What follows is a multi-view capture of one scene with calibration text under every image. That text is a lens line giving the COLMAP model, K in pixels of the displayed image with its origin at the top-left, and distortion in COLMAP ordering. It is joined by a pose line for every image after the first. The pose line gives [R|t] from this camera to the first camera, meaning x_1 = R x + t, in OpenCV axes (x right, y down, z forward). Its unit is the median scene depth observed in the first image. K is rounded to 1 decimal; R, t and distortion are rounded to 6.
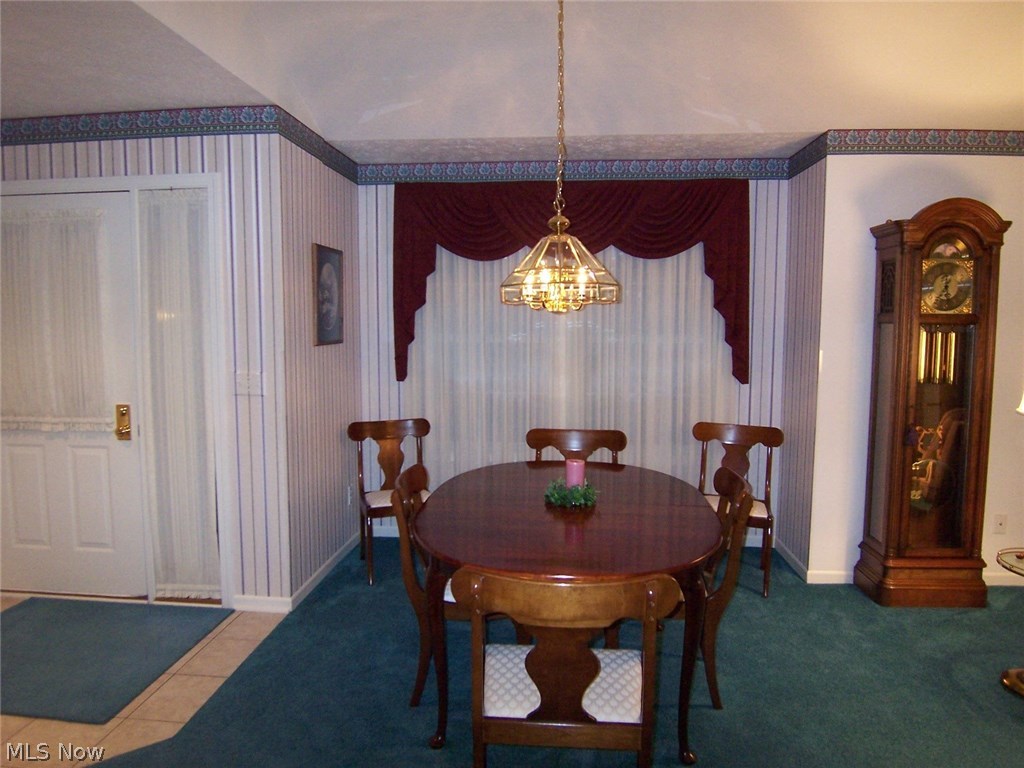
lens RADIAL K [[688.8, 0, 508.9], [0, 688.8, 390.8], [0, 0, 1]] dist [-0.022269, -0.014858]
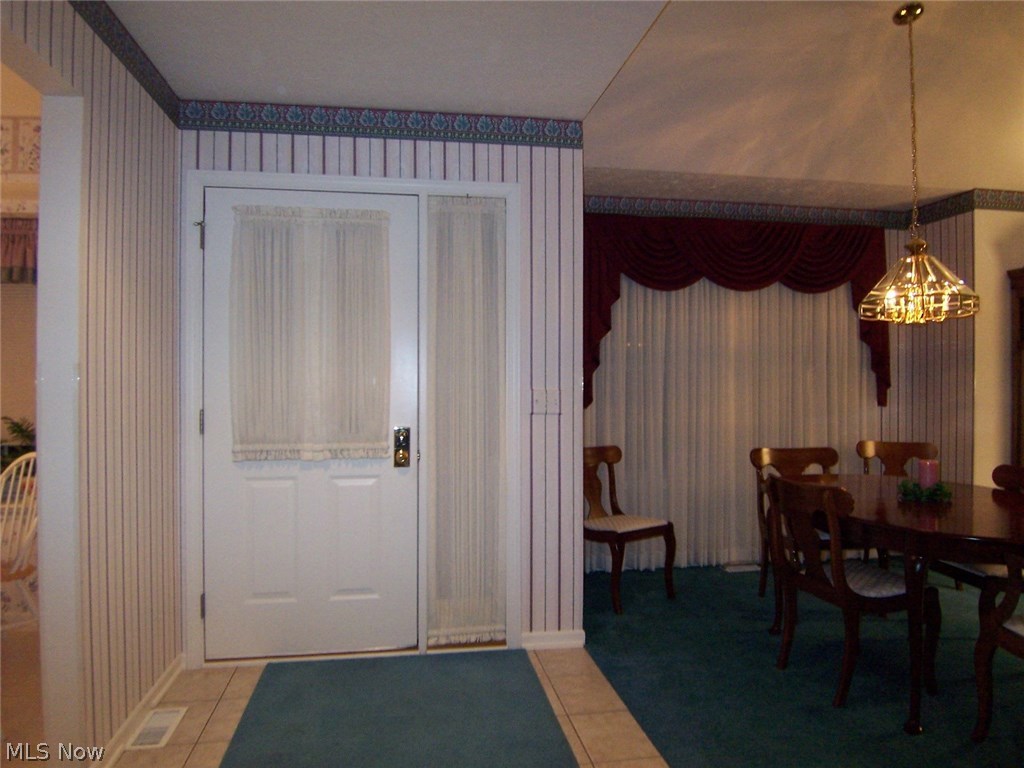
lens RADIAL K [[688.8, 0, 507.6], [0, 688.8, 387.2], [0, 0, 1]] dist [-0.022269, -0.014858]
pose [[0.967483, -0.003950, 0.252904, -0.646296], [0.026667, 0.995899, -0.086458, 0.049306], [-0.251526, 0.090391, 0.963620, 0.088407]]
